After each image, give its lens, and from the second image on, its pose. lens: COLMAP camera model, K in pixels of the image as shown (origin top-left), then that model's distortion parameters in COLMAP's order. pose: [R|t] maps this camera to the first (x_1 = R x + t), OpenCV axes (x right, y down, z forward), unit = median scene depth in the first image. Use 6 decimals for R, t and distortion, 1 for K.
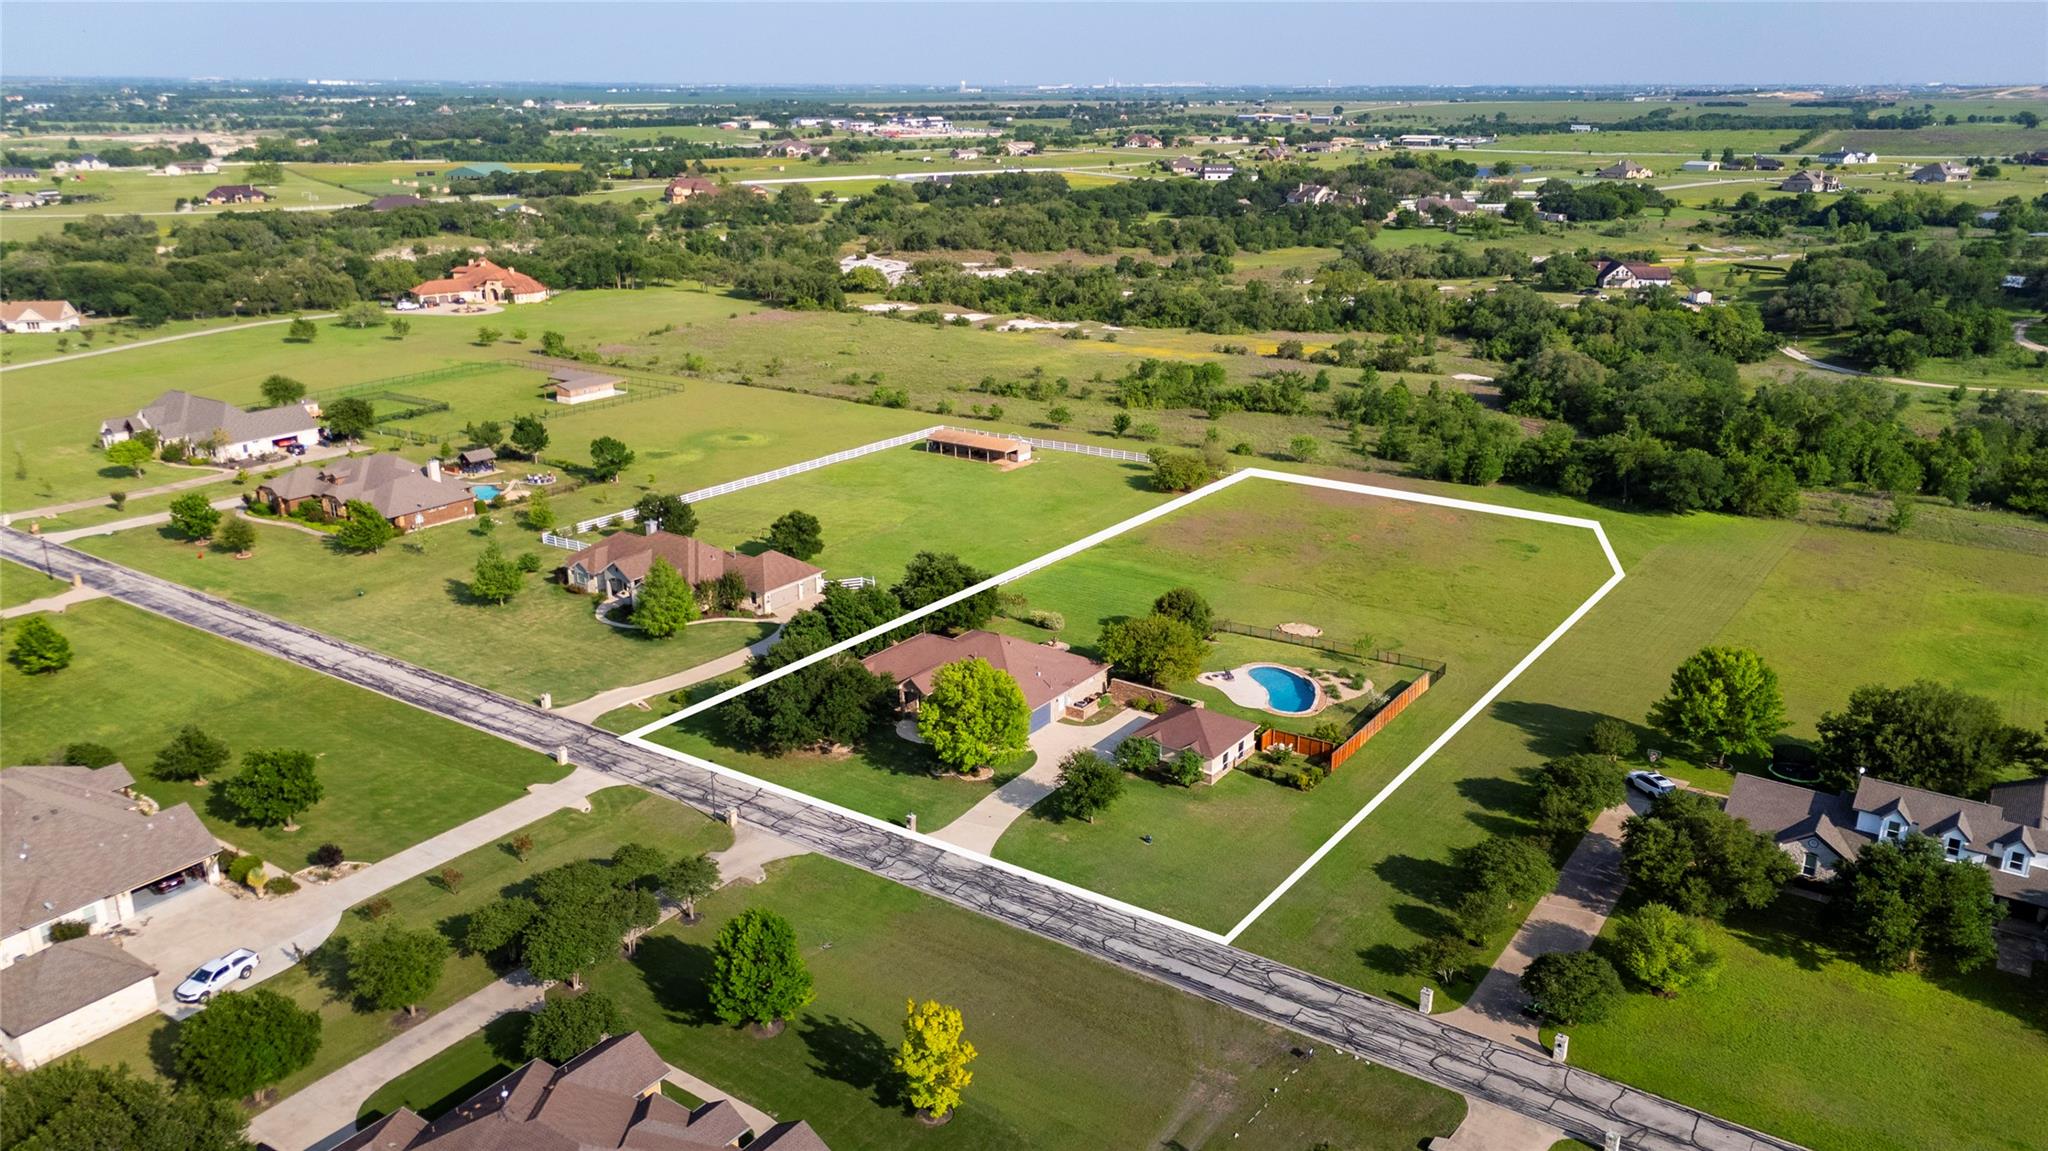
lens RADIAL K [[1489.8, 0, 1009.7], [0, 1489.8, 578.3], [0, 0, 1]] dist [0.072149, -0.072861]
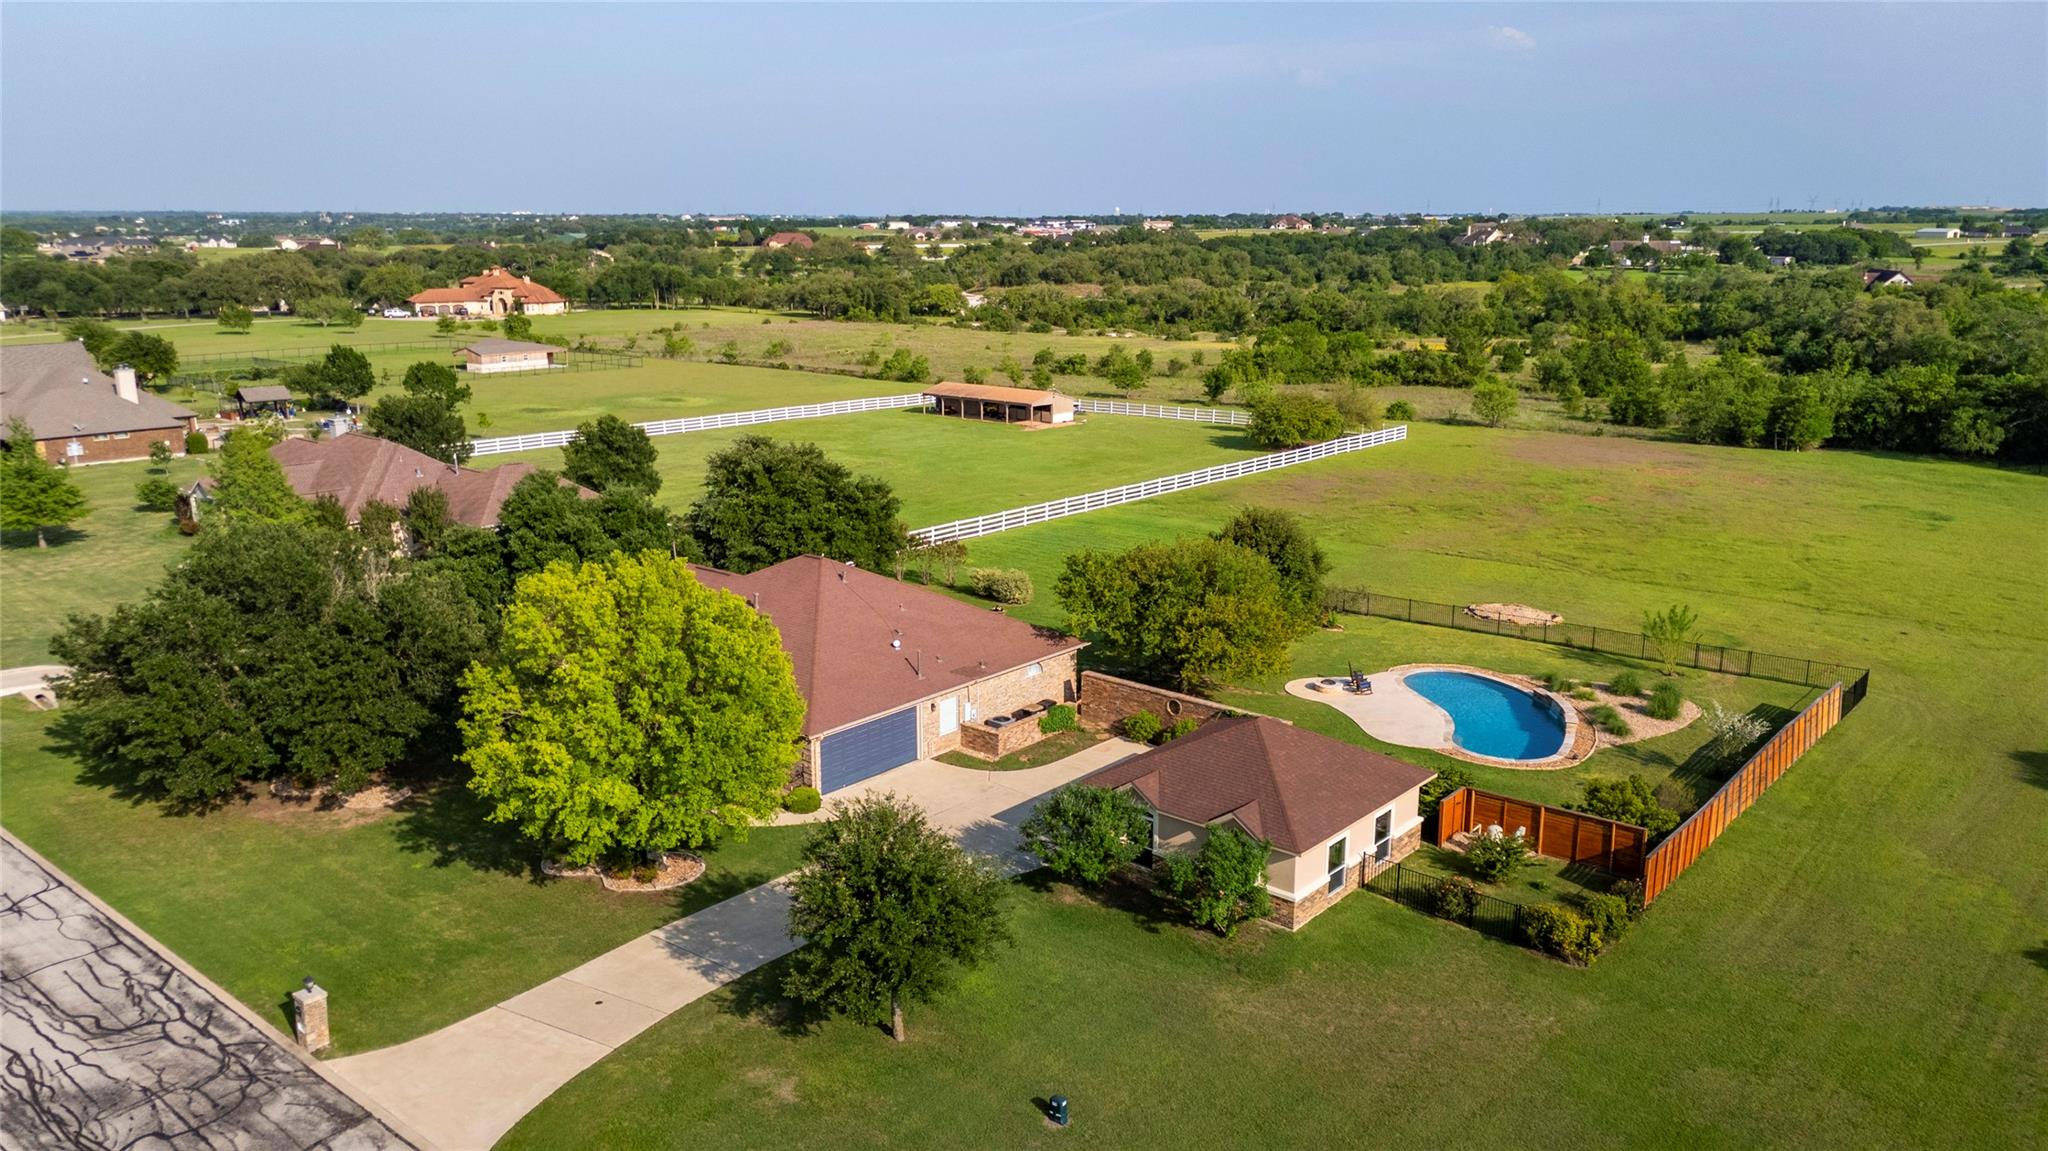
lens RADIAL K [[1502.8, 0, 1011.7], [0, 1502.8, 578.3], [0, 0, 1]] dist [0.056526, -0.049553]
pose [[0.995131, 0.022310, -0.096002, 0.072828], [-0.030086, 0.996314, -0.080328, 0.062260], [0.093856, 0.082825, 0.992135, 0.457845]]
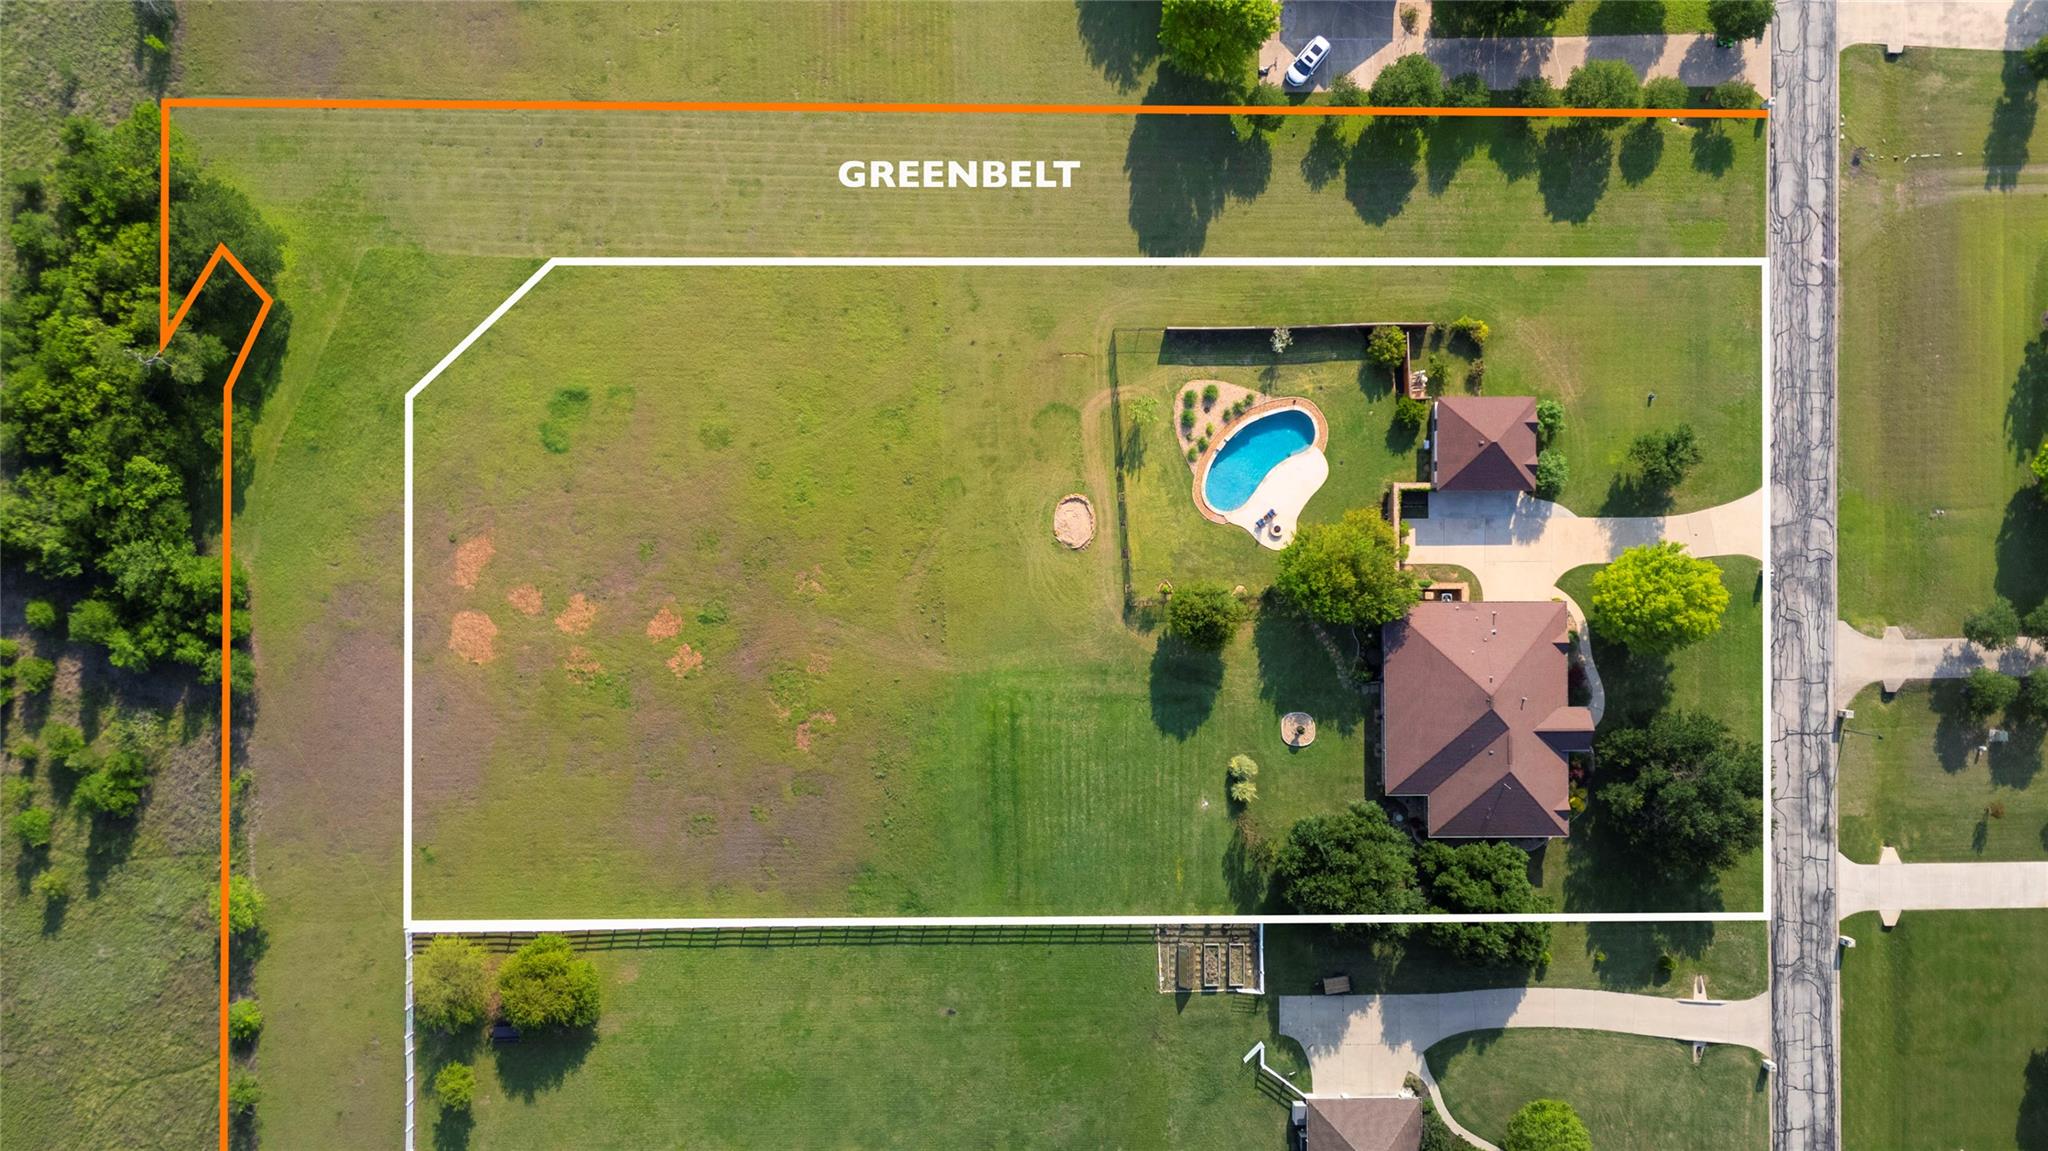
lens RADIAL K [[1489.8, 0, 1009.7], [0, 1489.8, 578.3], [0, 0, 1]] dist [0.072149, -0.072861]
pose [[-0.580957, -0.813778, -0.015961, 0.187976], [0.236801, -0.187749, 0.953245, -0.708982], [-0.778726, 0.550015, 0.301778, 0.734689]]
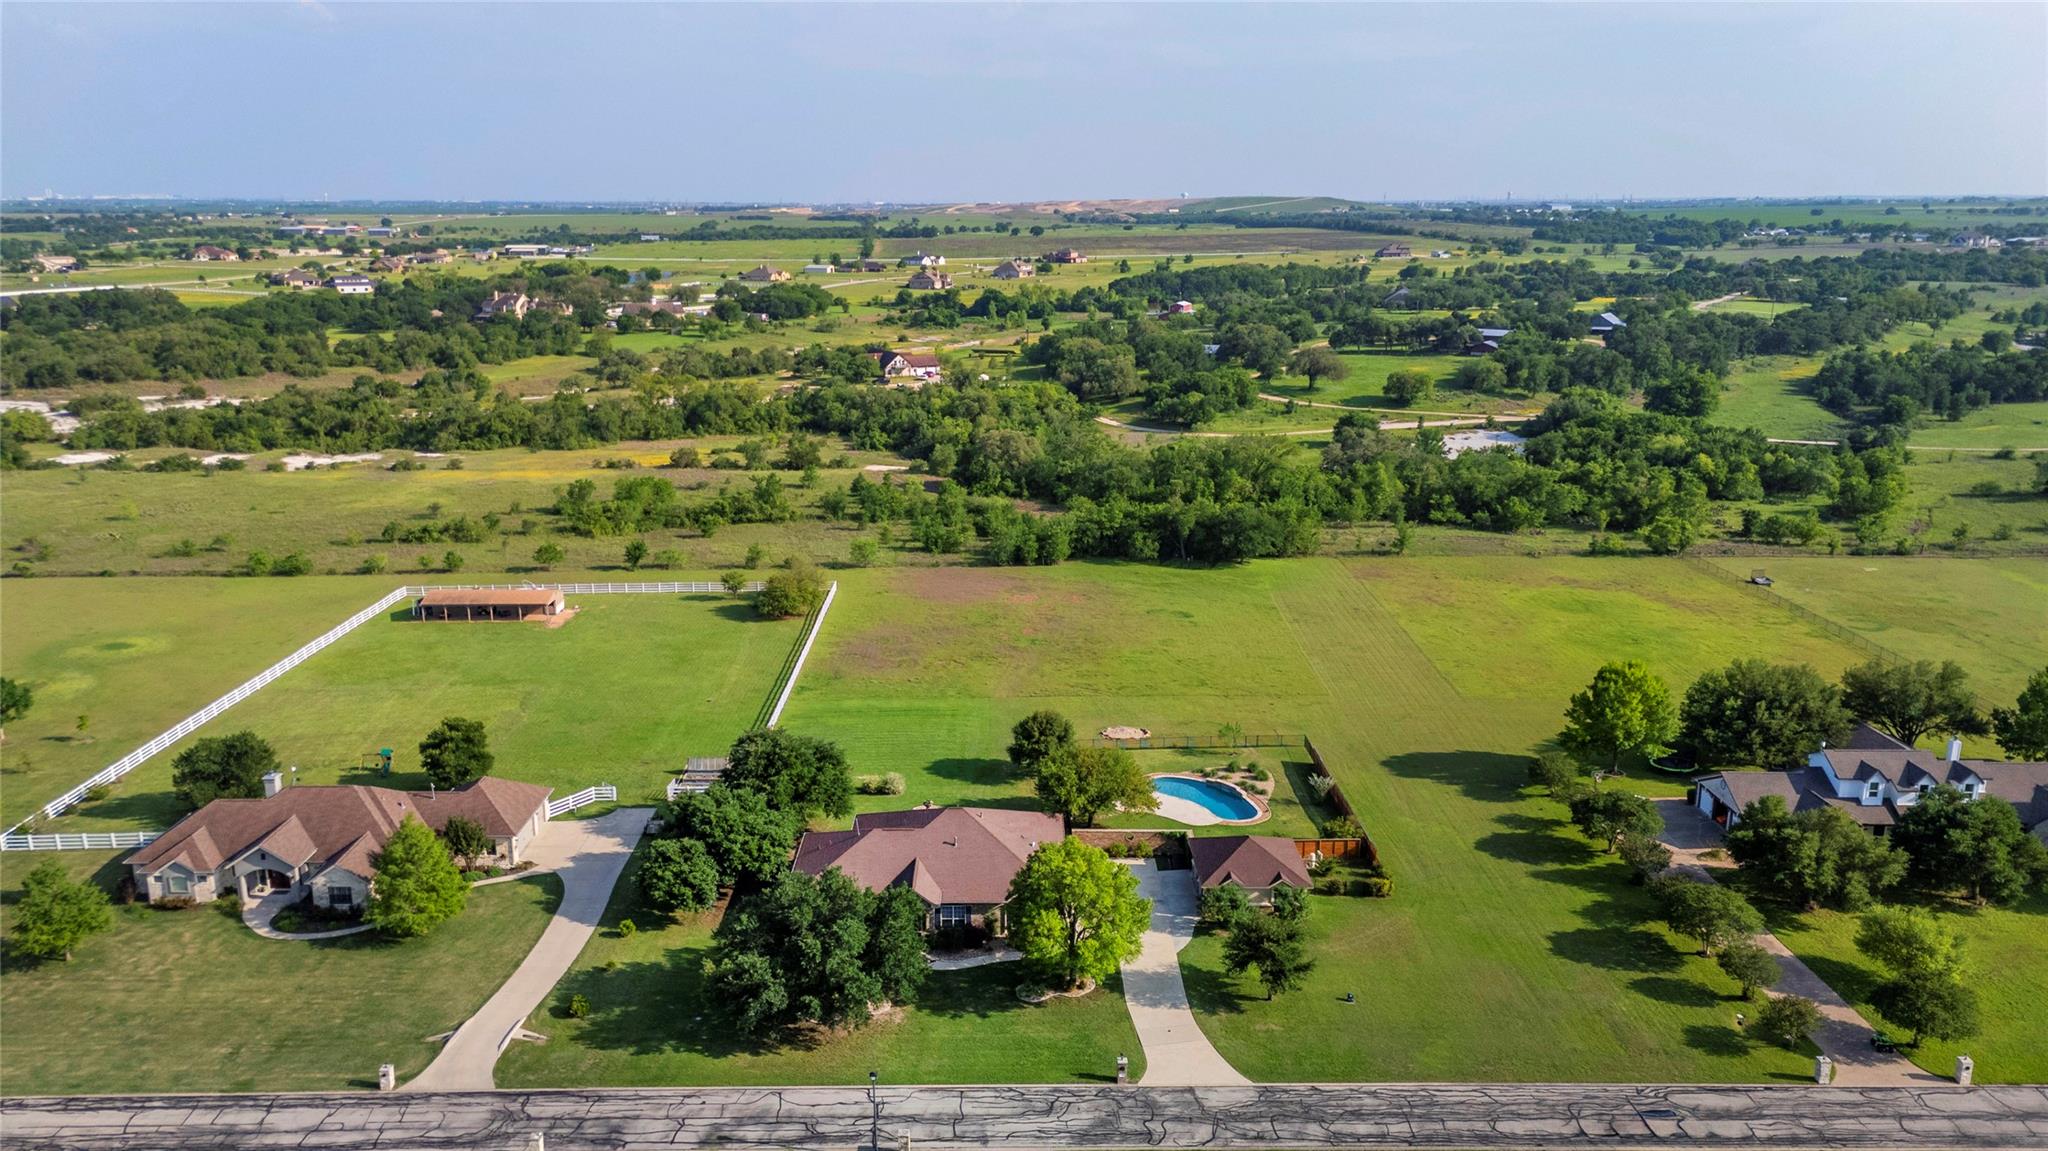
lens RADIAL K [[1489.8, 0, 1009.7], [0, 1489.8, 578.3], [0, 0, 1]] dist [0.072149, -0.072861]
pose [[0.817334, -0.142494, 0.558266, -0.337032], [0.181601, 0.983259, -0.014902, -0.054545], [-0.546797, 0.113561, 0.829528, 0.243446]]
